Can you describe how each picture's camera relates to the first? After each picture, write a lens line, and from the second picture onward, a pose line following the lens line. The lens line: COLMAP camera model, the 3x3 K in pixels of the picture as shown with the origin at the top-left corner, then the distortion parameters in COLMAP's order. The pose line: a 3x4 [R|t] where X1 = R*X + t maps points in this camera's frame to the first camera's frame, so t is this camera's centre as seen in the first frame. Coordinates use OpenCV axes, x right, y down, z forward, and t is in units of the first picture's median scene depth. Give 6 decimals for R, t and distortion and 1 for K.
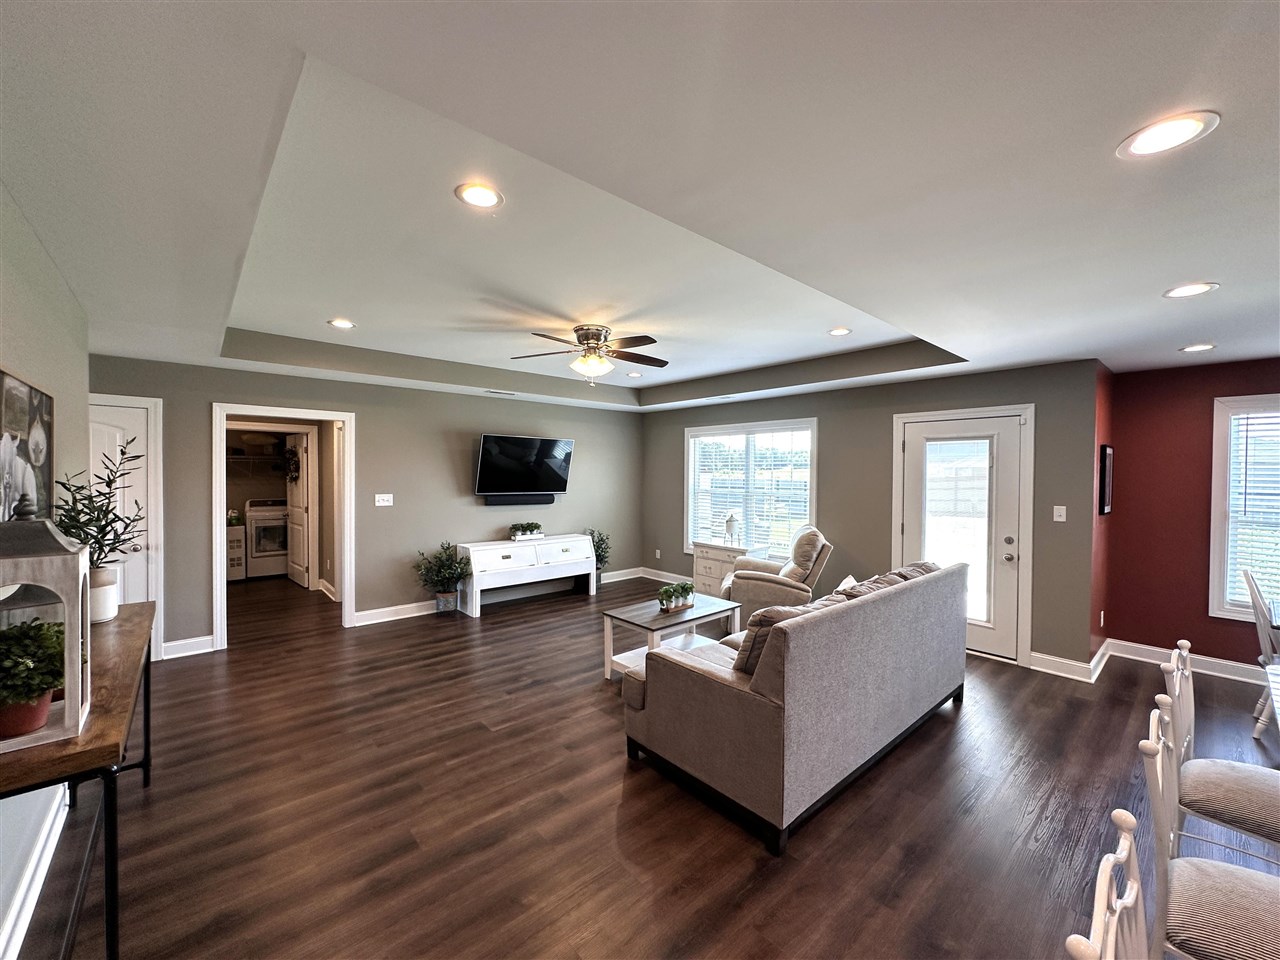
lens RADIAL K [[510.5, 0, 640.3], [0, 510.5, 480.5], [0, 0, 1]] dist [-0.002936, 0.000642]
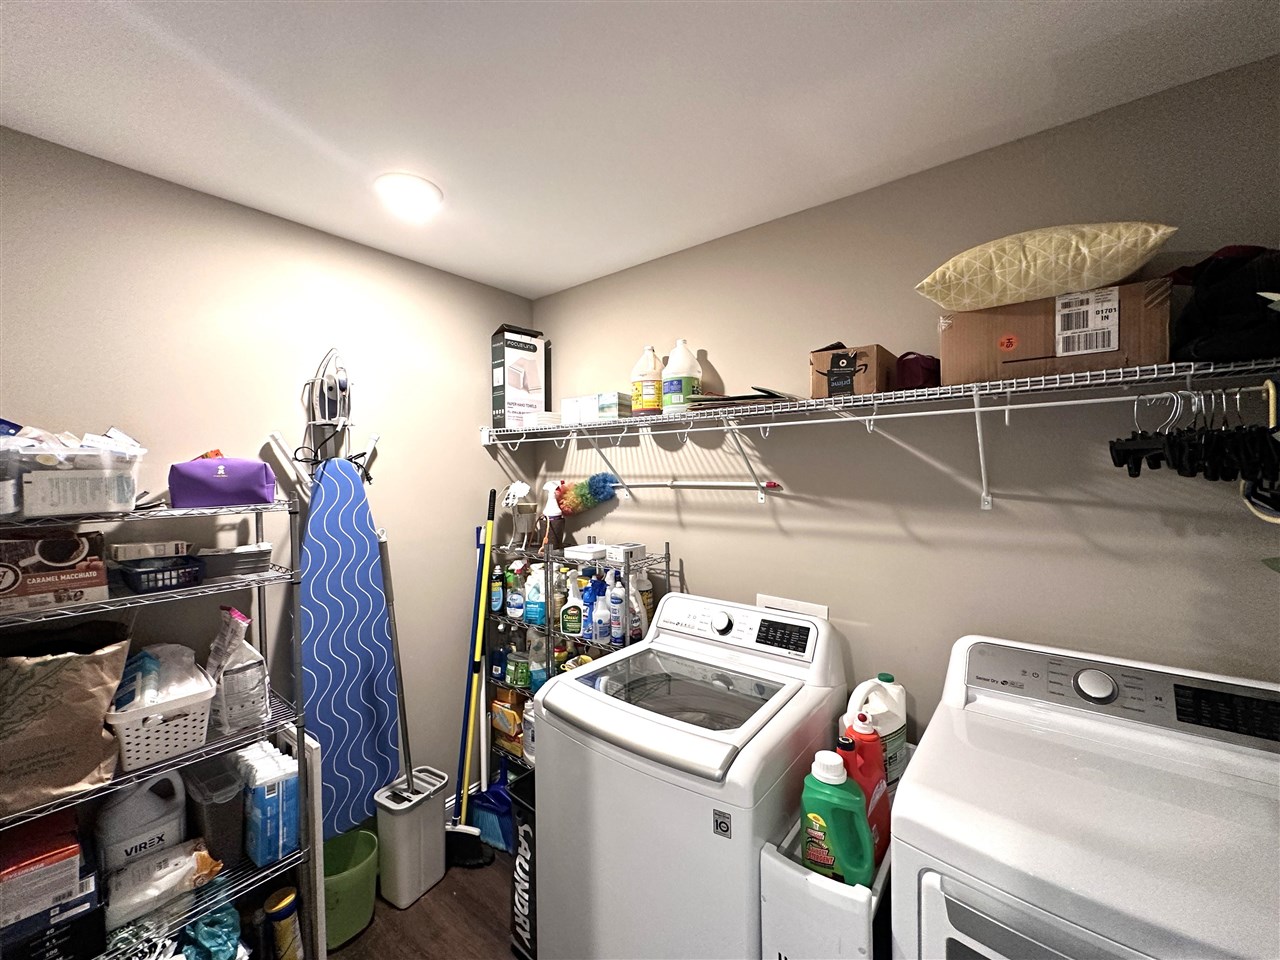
lens RADIAL K [[510.5, 0, 640.3], [0, 510.5, 480.5], [0, 0, 1]] dist [-0.002936, 0.000642]
pose [[0.176908, 0.007373, -0.984200, -0.846899], [-0.003068, 0.999971, 0.006940, -0.023941], [0.984223, 0.001791, 0.176925, 1.182270]]
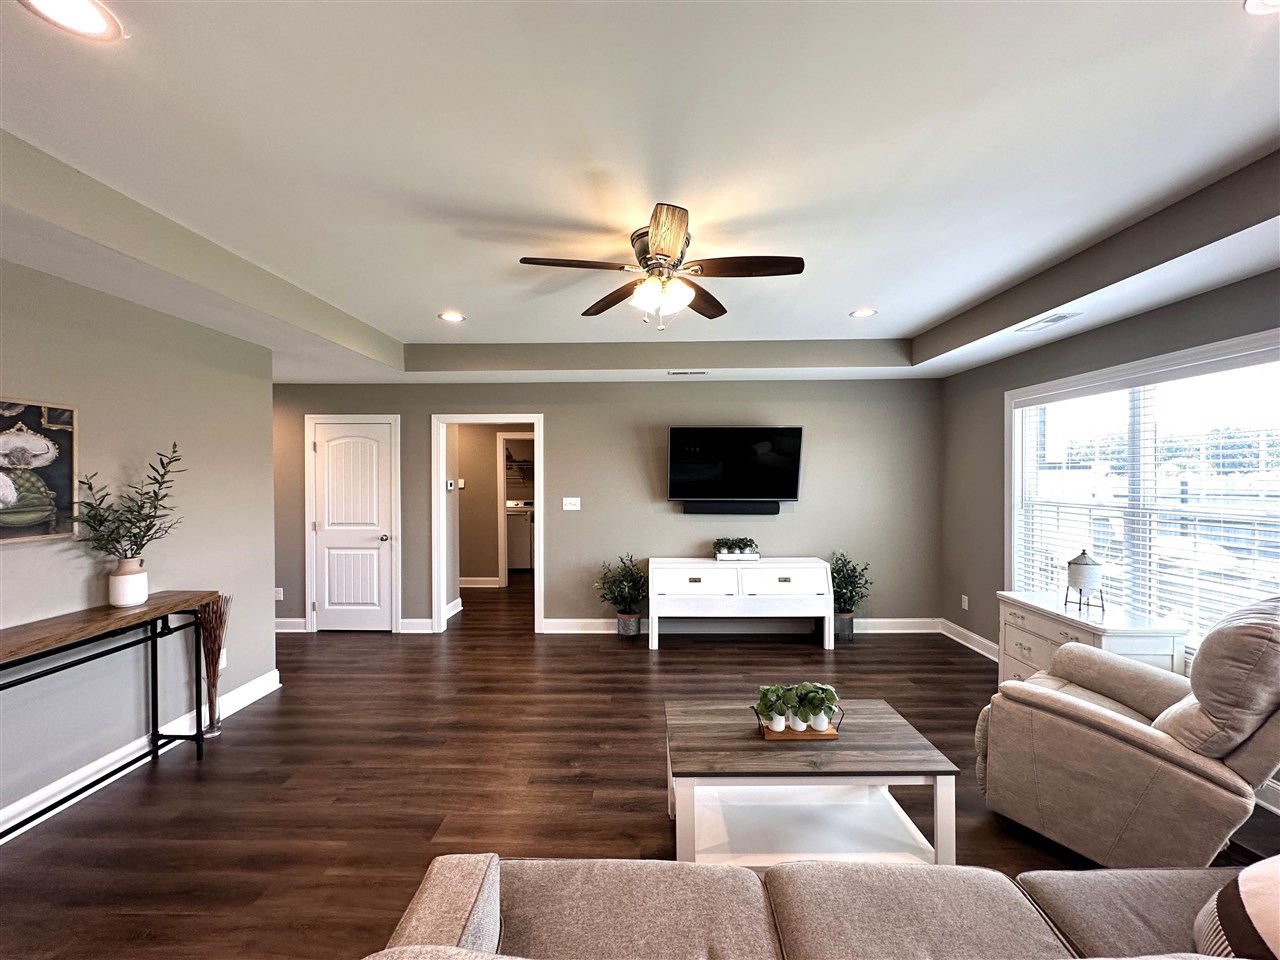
lens RADIAL K [[510.5, 0, 640.3], [0, 510.5, 480.5], [0, 0, 1]] dist [-0.002936, 0.000642]
pose [[0.737509, -0.004182, -0.675324, 0.218008], [-0.001385, 0.999969, -0.007706, 0.002373], [0.675336, 0.006618, 0.737481, 0.376688]]
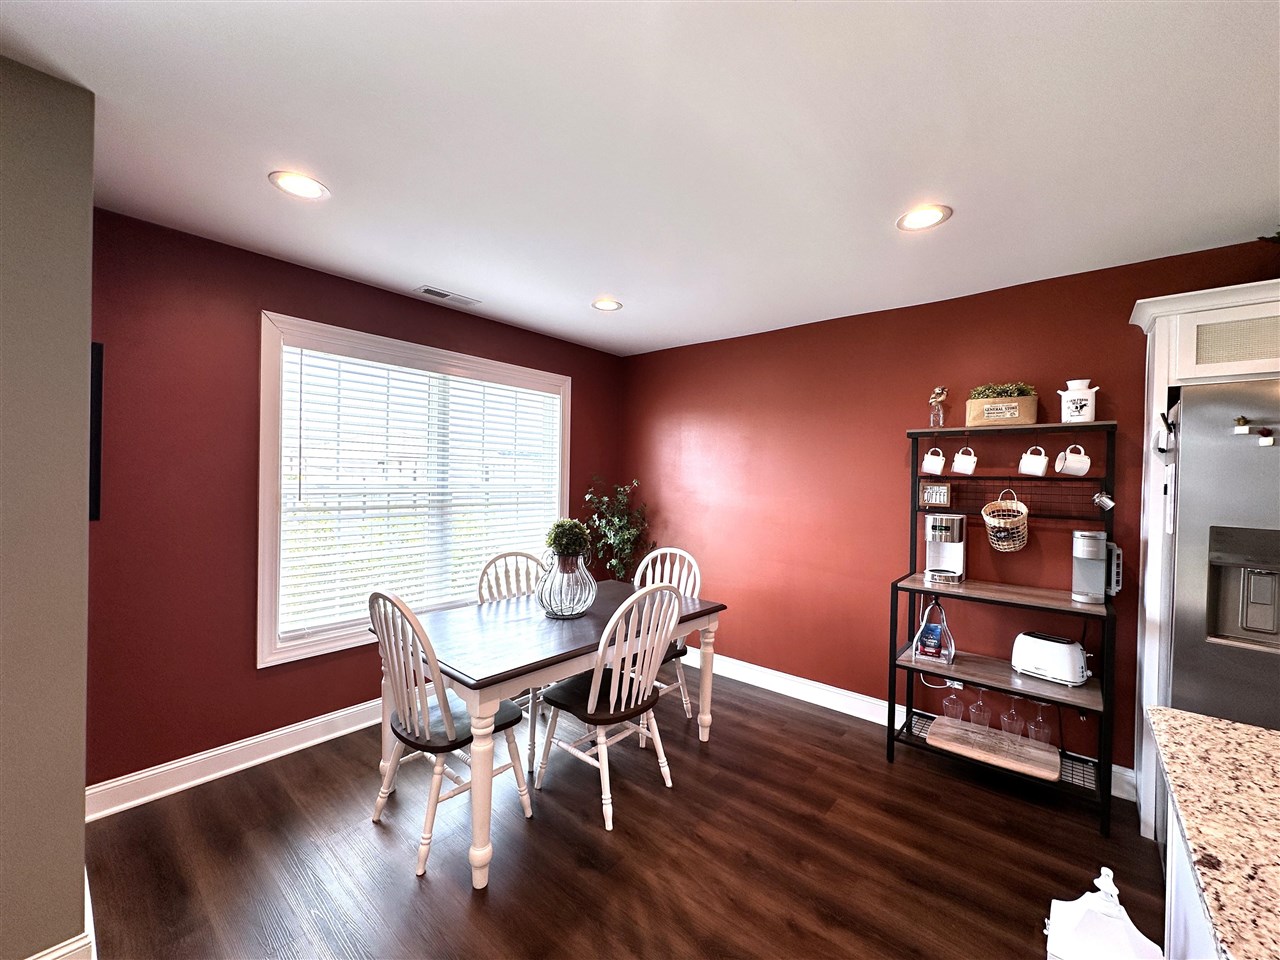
lens RADIAL K [[510.5, 0, 640.3], [0, 510.5, 480.5], [0, 0, 1]] dist [-0.002936, 0.000642]
pose [[-0.143639, -0.018489, 0.989457, 0.328812], [-0.004121, 0.999828, 0.018085, 0.020326], [-0.989622, -0.001480, -0.143691, 0.460755]]
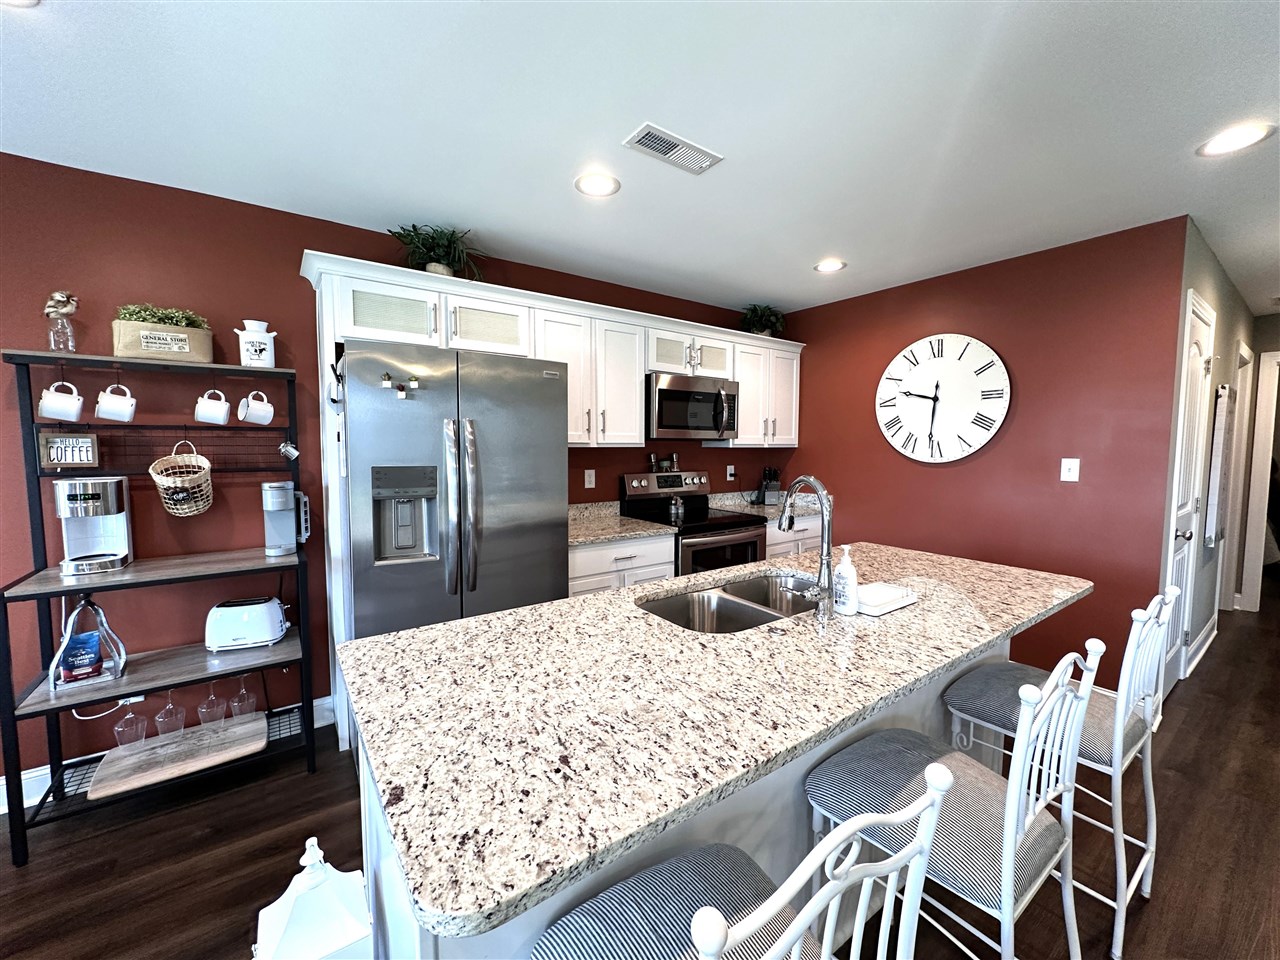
lens RADIAL K [[510.5, 0, 640.3], [0, 510.5, 480.5], [0, 0, 1]] dist [-0.002936, 0.000642]
pose [[-0.995559, -0.016417, 0.092701, 0.363417], [-0.008480, 0.996314, 0.085365, 0.029495], [-0.093761, 0.084200, -0.992028, 0.411951]]
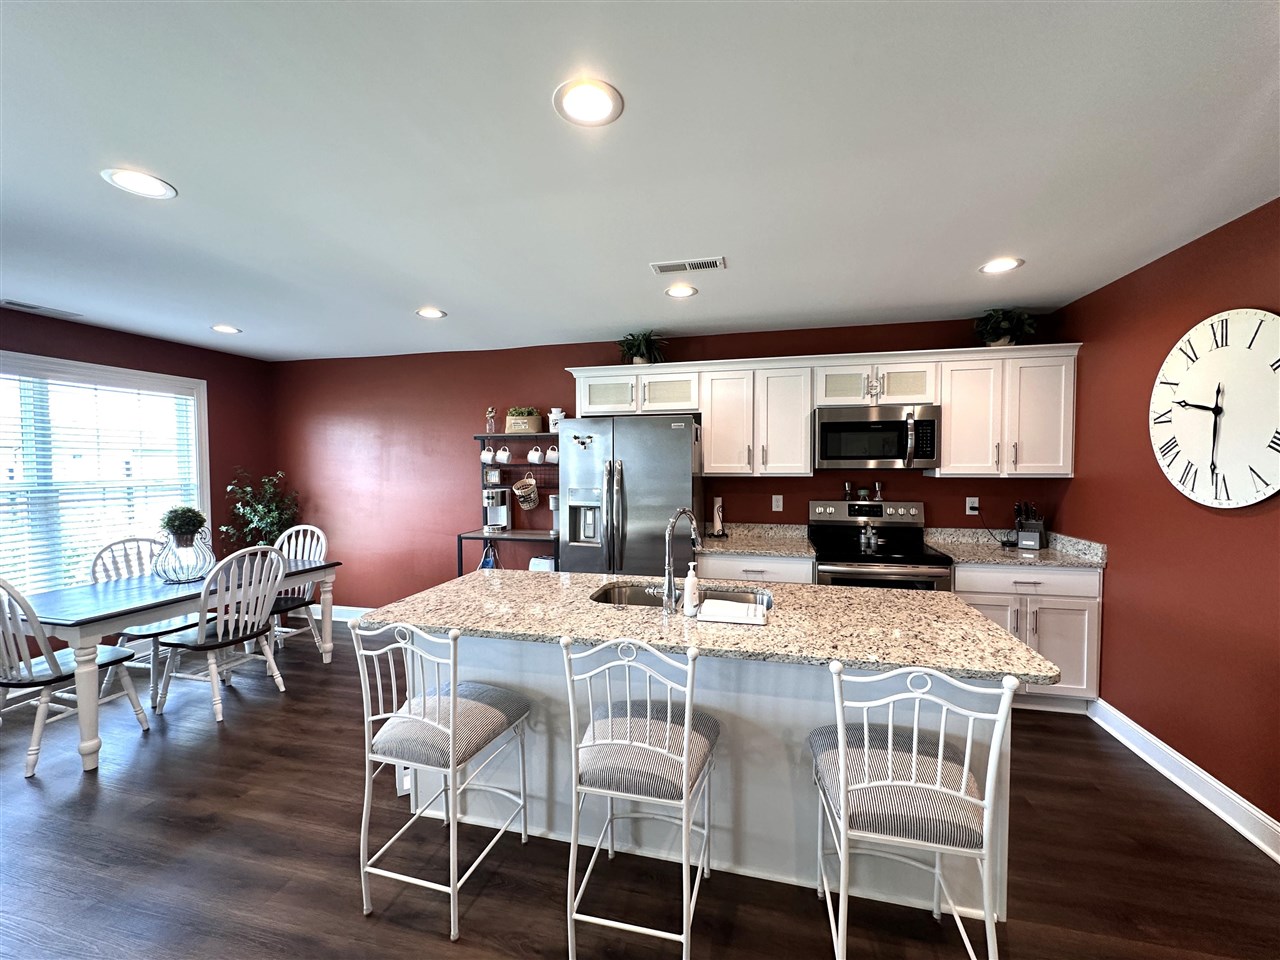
lens RADIAL K [[510.5, 0, 640.3], [0, 510.5, 480.5], [0, 0, 1]] dist [-0.002936, 0.000642]
pose [[-0.577670, -0.035024, 0.815518, 0.020513], [0.012046, 0.998604, 0.051420, 0.011020], [-0.816181, 0.039527, -0.576442, 0.367680]]
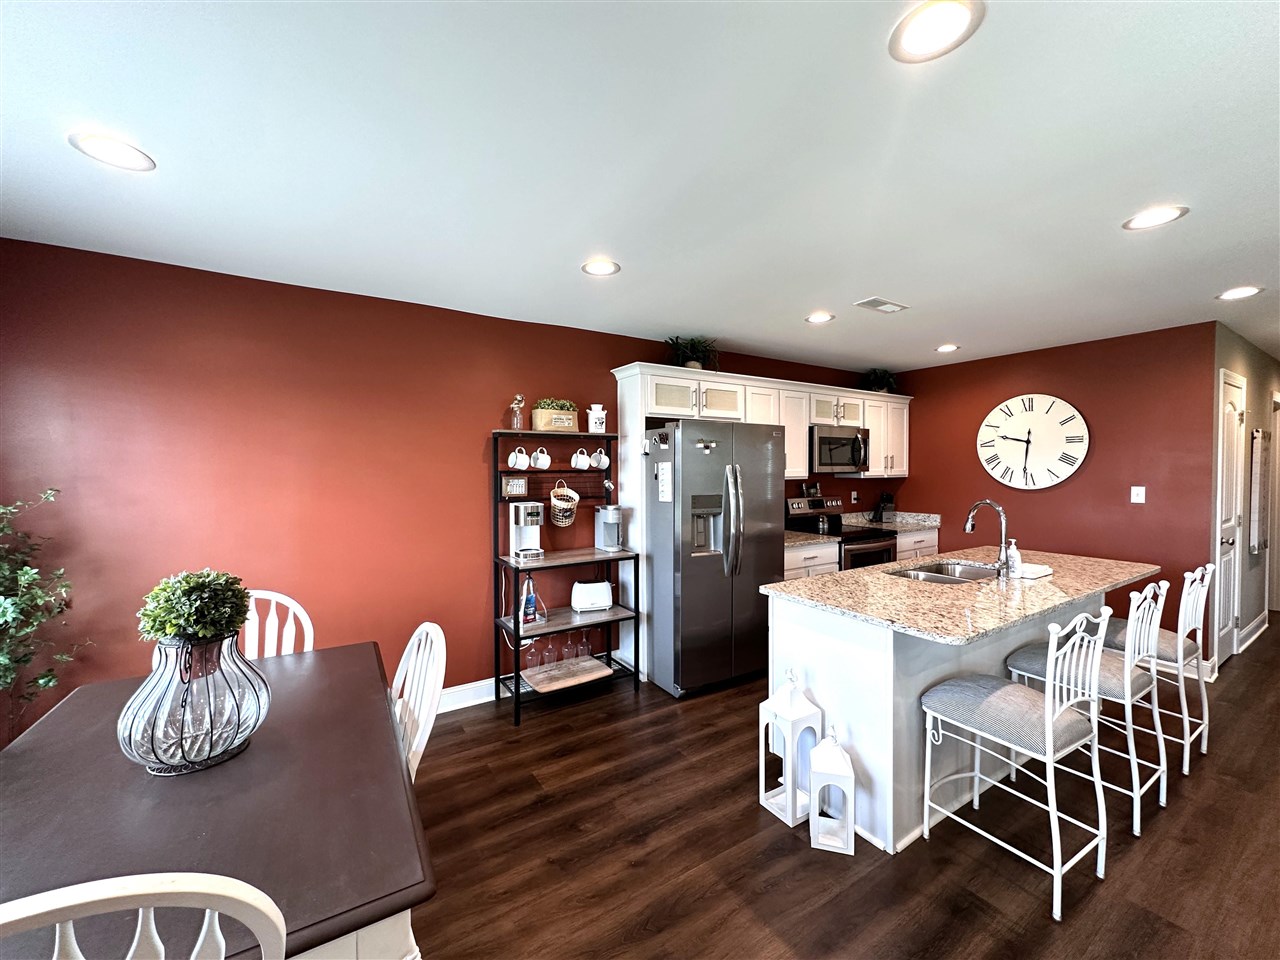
lens RADIAL K [[510.5, 0, 640.3], [0, 510.5, 480.5], [0, 0, 1]] dist [-0.002936, 0.000642]
pose [[-0.988120, -0.006293, 0.153553, 0.549662], [-0.000178, 0.999207, 0.039806, 0.011721], [-0.153682, 0.039305, -0.987338, 0.658477]]
